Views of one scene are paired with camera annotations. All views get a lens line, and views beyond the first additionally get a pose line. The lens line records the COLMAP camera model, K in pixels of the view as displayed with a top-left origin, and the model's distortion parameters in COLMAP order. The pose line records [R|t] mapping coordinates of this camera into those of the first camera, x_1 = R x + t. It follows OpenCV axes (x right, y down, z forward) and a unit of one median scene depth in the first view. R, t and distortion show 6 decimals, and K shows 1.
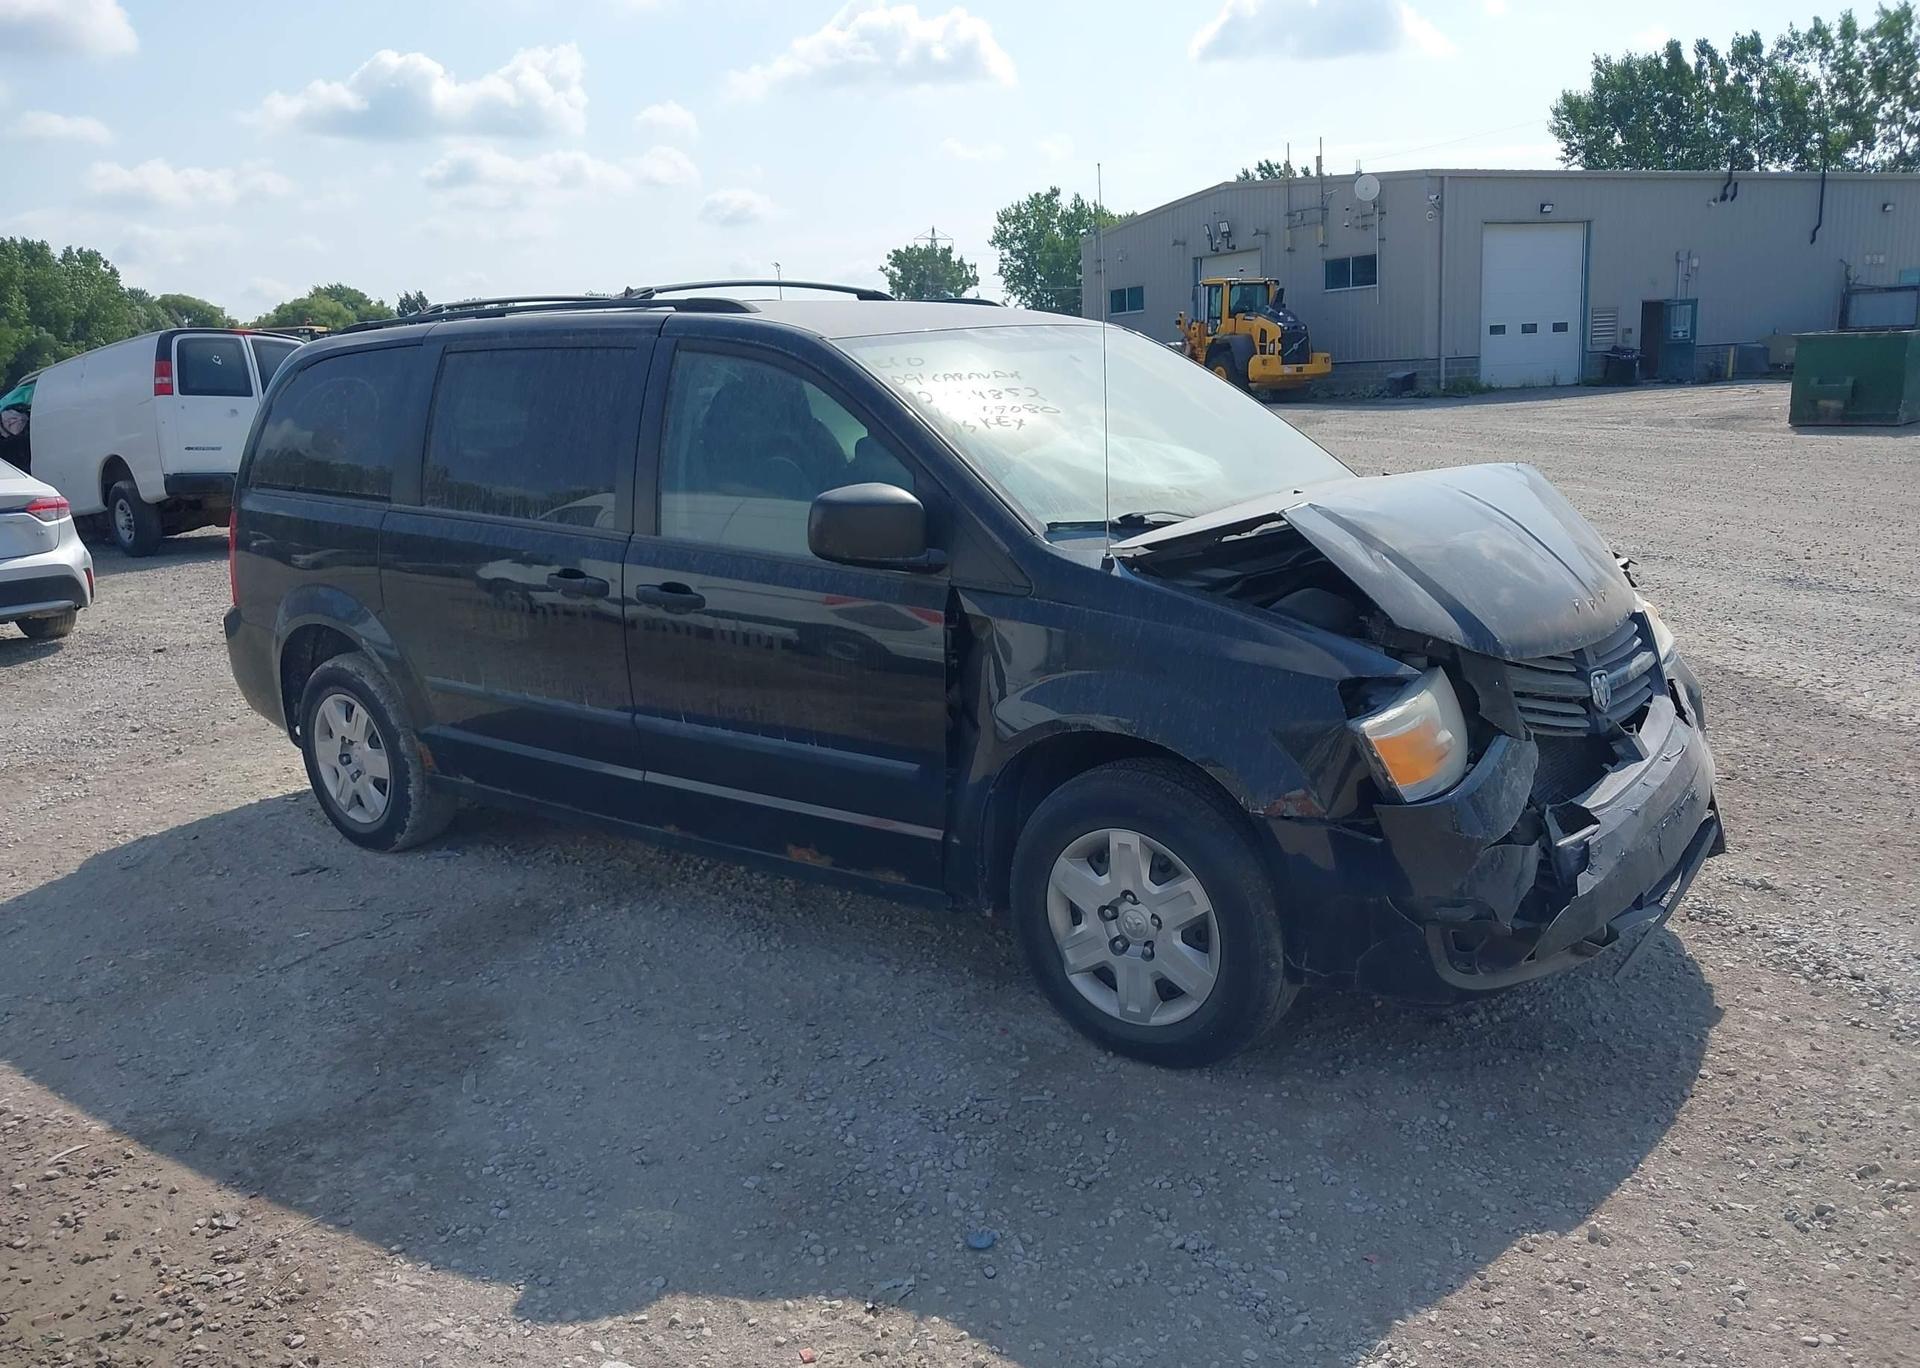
lens RADIAL K [[1592.2, 0, 1006.6], [0, 1592.2, 747.3], [0, 0, 1]] dist [-0.012472, 0.009071]
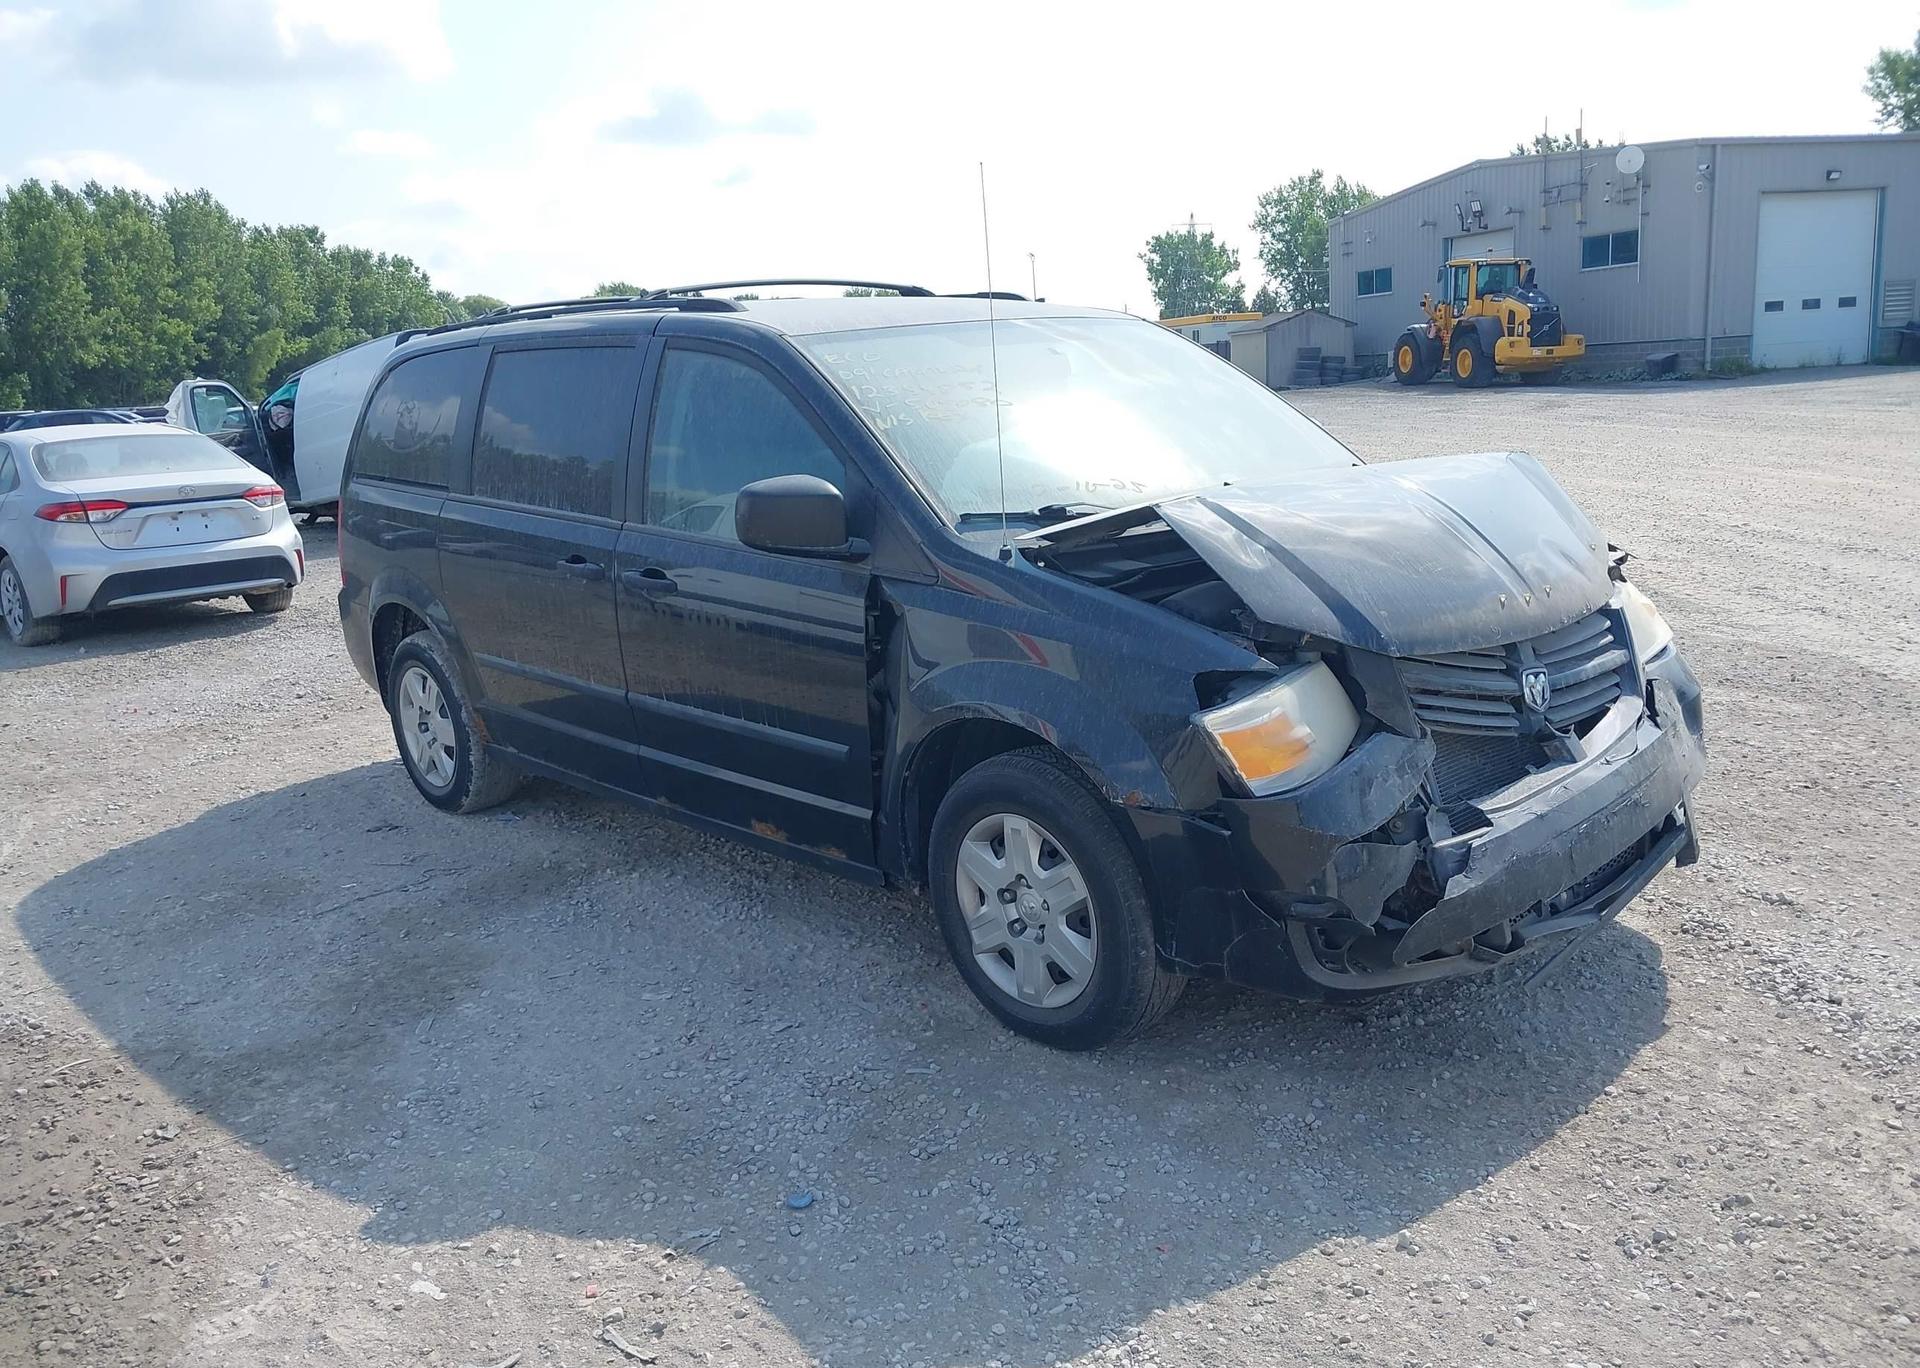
lens RADIAL K [[1576.8, 0, 982.3], [0, 1576.8, 742.2], [0, 0, 1]] dist [-0.007099, 0.005480]
pose [[0.985238, 0.027942, -0.168892, 0.213741], [-0.026838, 0.999601, 0.008817, -0.003121], [0.169071, -0.004154, 0.985595, -0.001452]]
